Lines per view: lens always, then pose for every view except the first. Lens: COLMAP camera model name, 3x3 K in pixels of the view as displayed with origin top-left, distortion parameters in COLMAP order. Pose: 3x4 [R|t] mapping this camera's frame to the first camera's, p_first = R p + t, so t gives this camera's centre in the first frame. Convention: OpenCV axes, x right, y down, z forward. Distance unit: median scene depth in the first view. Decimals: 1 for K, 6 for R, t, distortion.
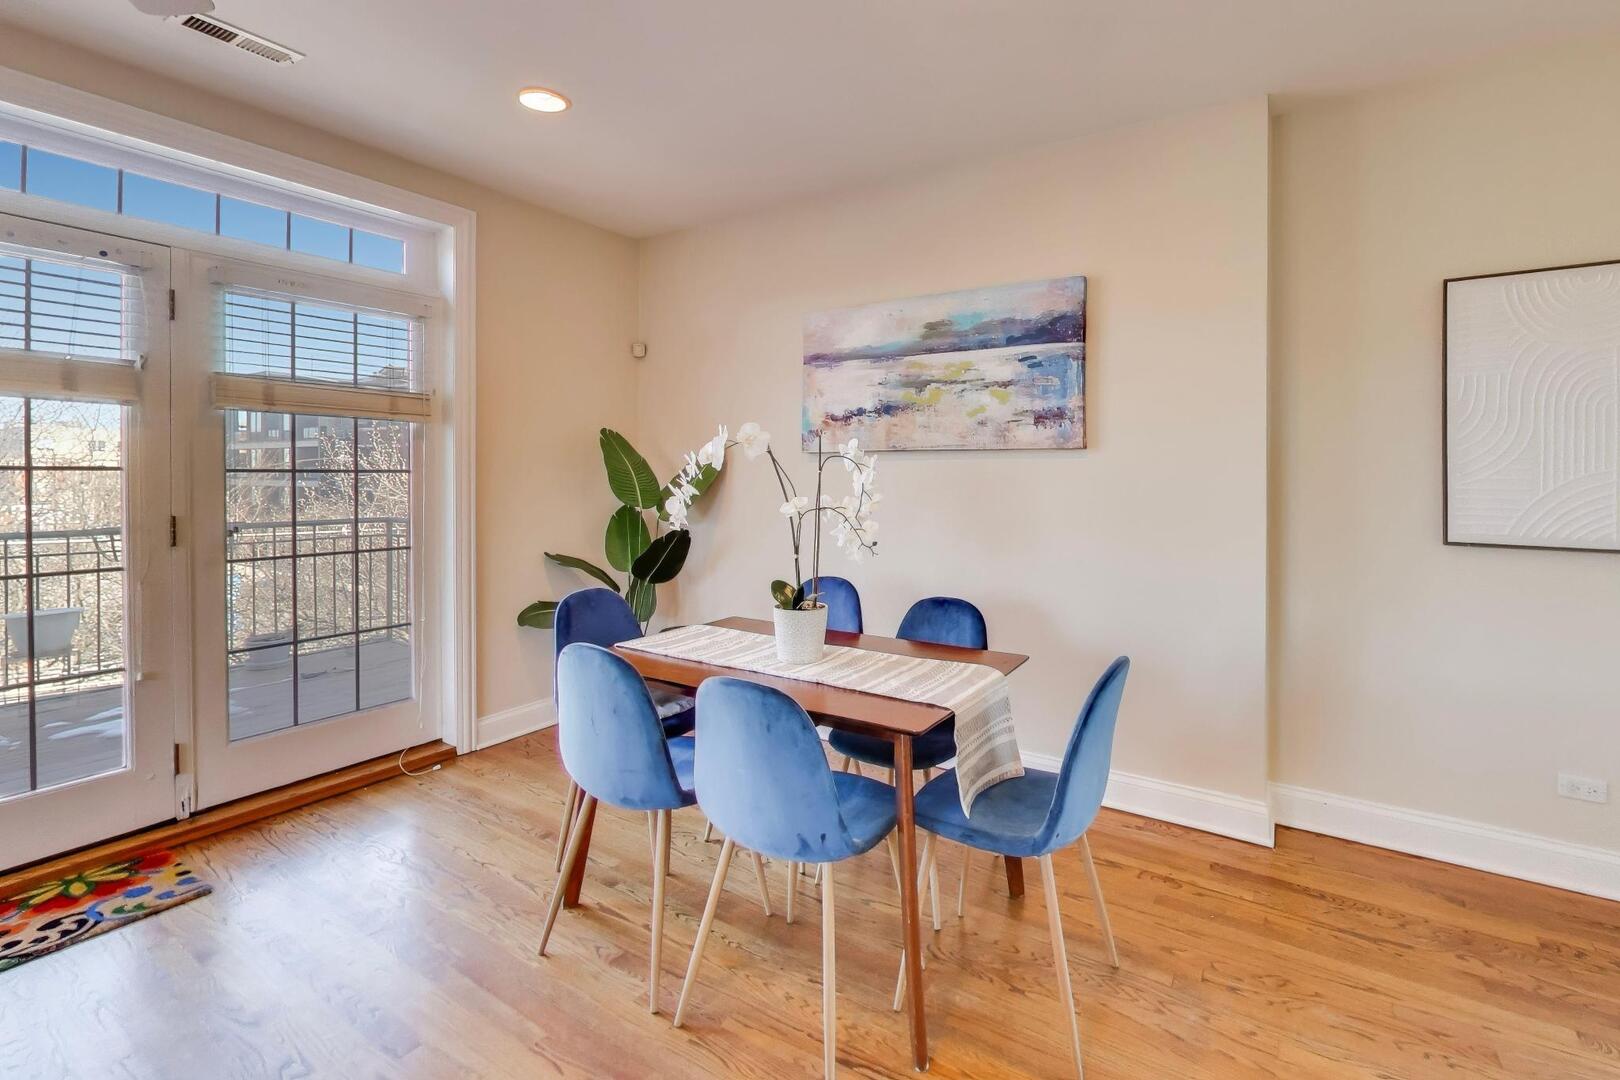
lens RADIAL K [[721.3, 0, 903.3], [0, 721.3, 454.2], [0, 0, 1]] dist [0.011084, -0.001602]
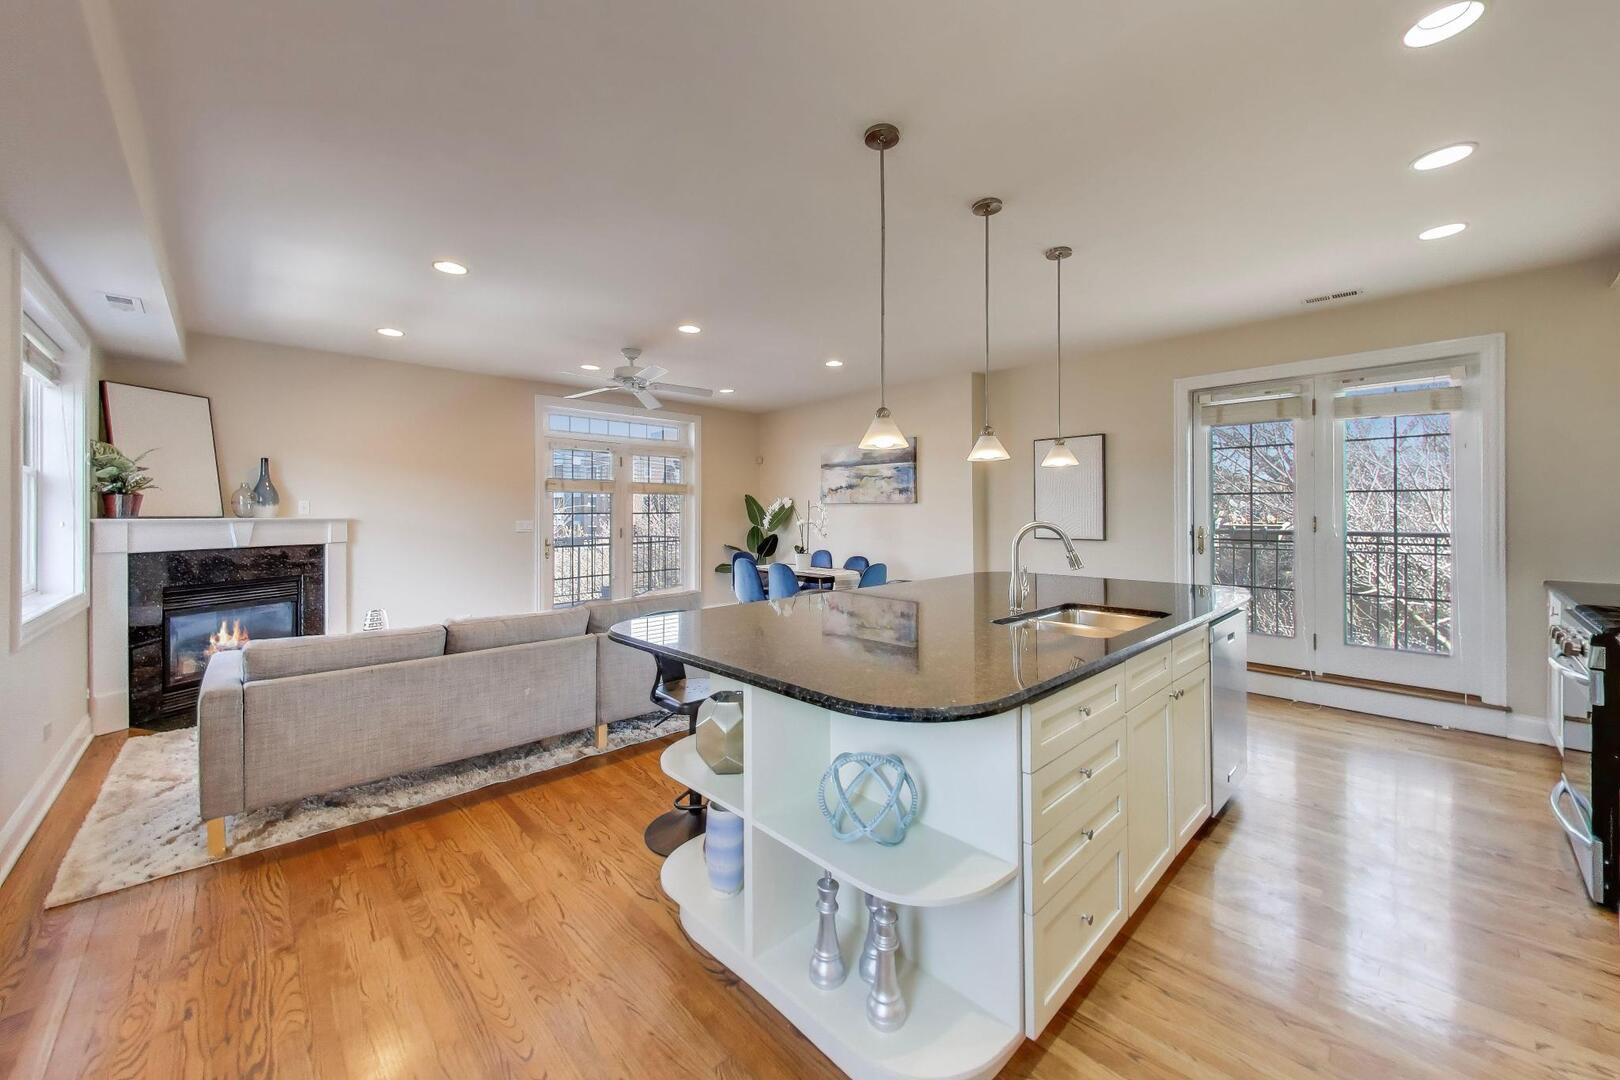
lens RADIAL K [[613.7, 0, 813.6], [0, 613.7, 501.0], [0, 0, 1]] dist [-0.003874, -0.000846]
pose [[0.959940, -0.014365, -0.279836, 0.474734], [0.017022, 0.999830, 0.007066, -0.031924], [0.279687, -0.011547, 0.960022, -1.143821]]
